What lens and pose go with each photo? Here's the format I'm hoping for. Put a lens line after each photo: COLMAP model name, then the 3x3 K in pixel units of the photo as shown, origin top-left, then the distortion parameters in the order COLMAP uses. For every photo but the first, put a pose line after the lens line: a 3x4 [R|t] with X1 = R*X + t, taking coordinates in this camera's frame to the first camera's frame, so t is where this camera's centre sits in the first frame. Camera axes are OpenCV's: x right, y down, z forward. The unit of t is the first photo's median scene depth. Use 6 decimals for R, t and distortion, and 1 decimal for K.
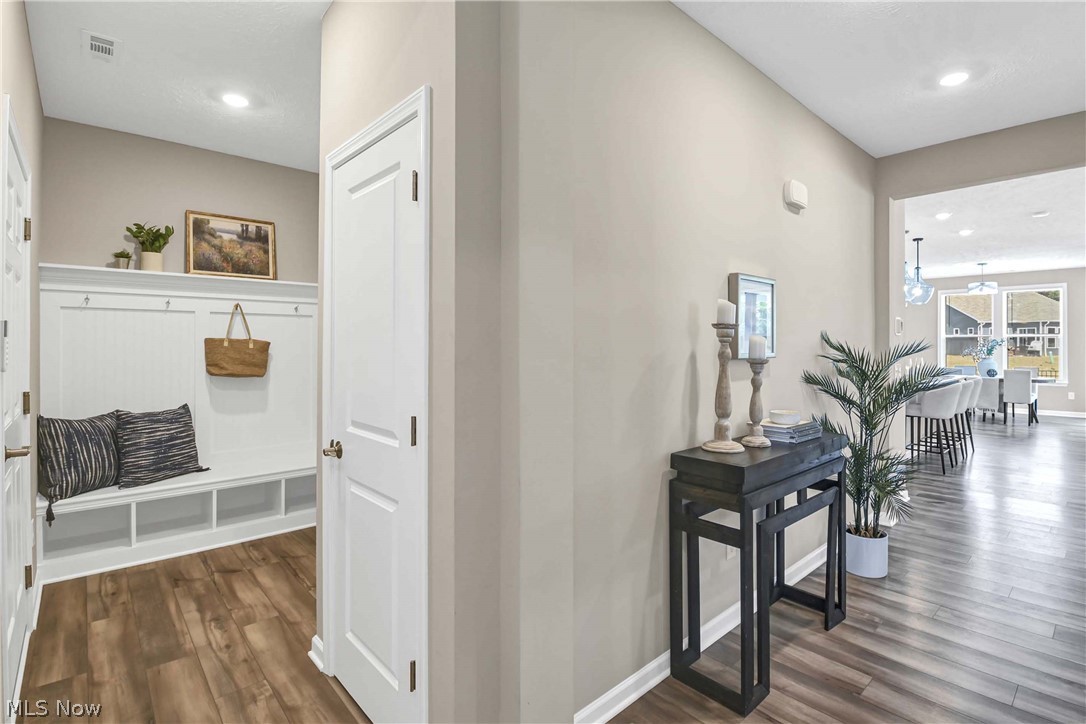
lens RADIAL K [[522.5, 0, 546.4], [0, 522.5, 342.6], [0, 0, 1]] dist [-0.001346, -0.009917]
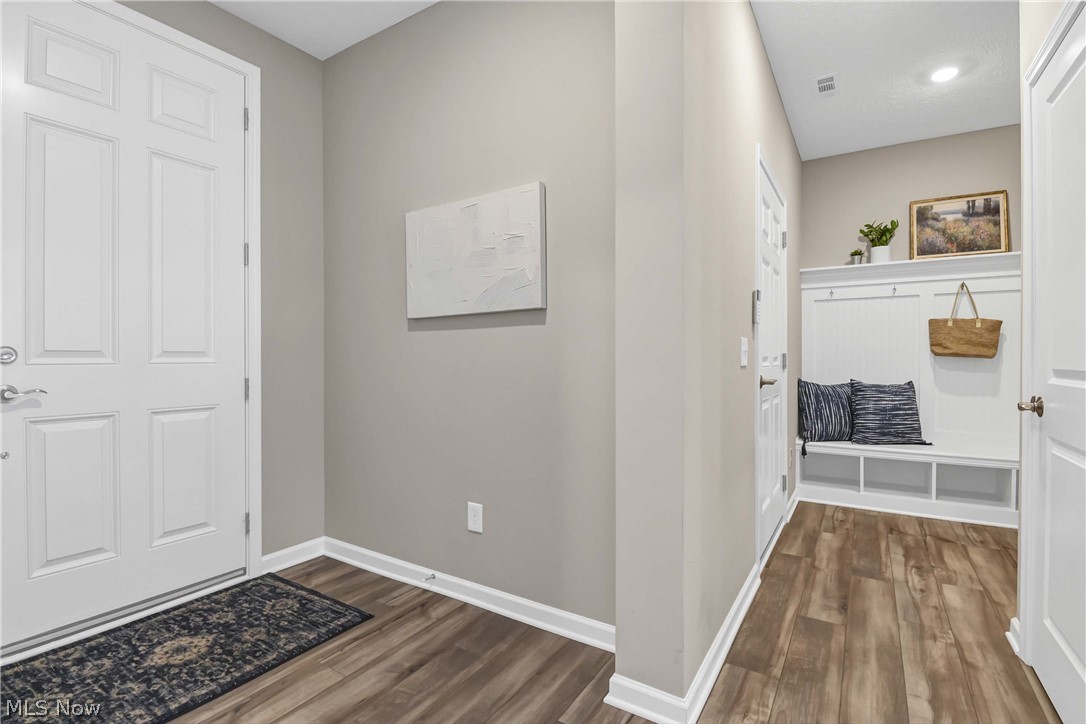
lens RADIAL K [[496.6, 0, 559.8], [0, 496.6, 358.8], [0, 0, 1]] dist [-0.000969, -0.011038]
pose [[0.290649, 0.001286, -0.956829, 0.088174], [0.004760, 0.999985, 0.002790, 0.071453], [0.956818, -0.005365, 0.290639, 0.002976]]
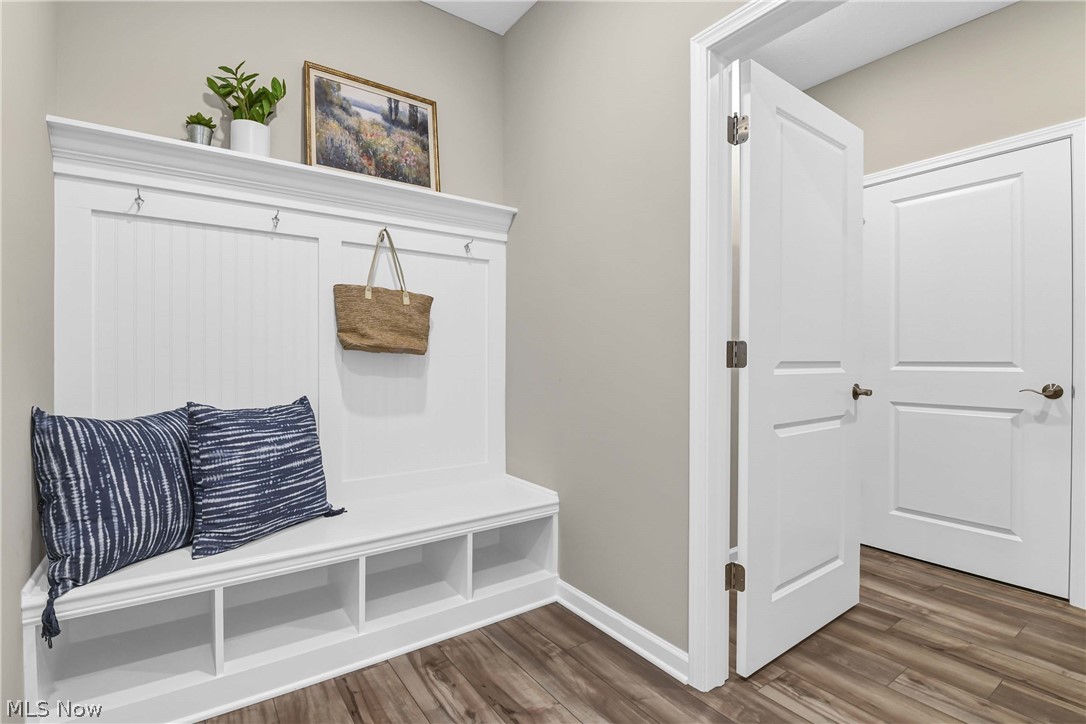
lens RADIAL K [[511.9, 0, 545.6], [0, 511.9, 360.7], [0, 0, 1]] dist [0.000701, -0.010573]
pose [[0.993552, 0.002343, -0.113350, -0.397607], [-0.001258, 0.999953, 0.009649, 0.078699], [0.113367, -0.009445, 0.993508, 0.511590]]
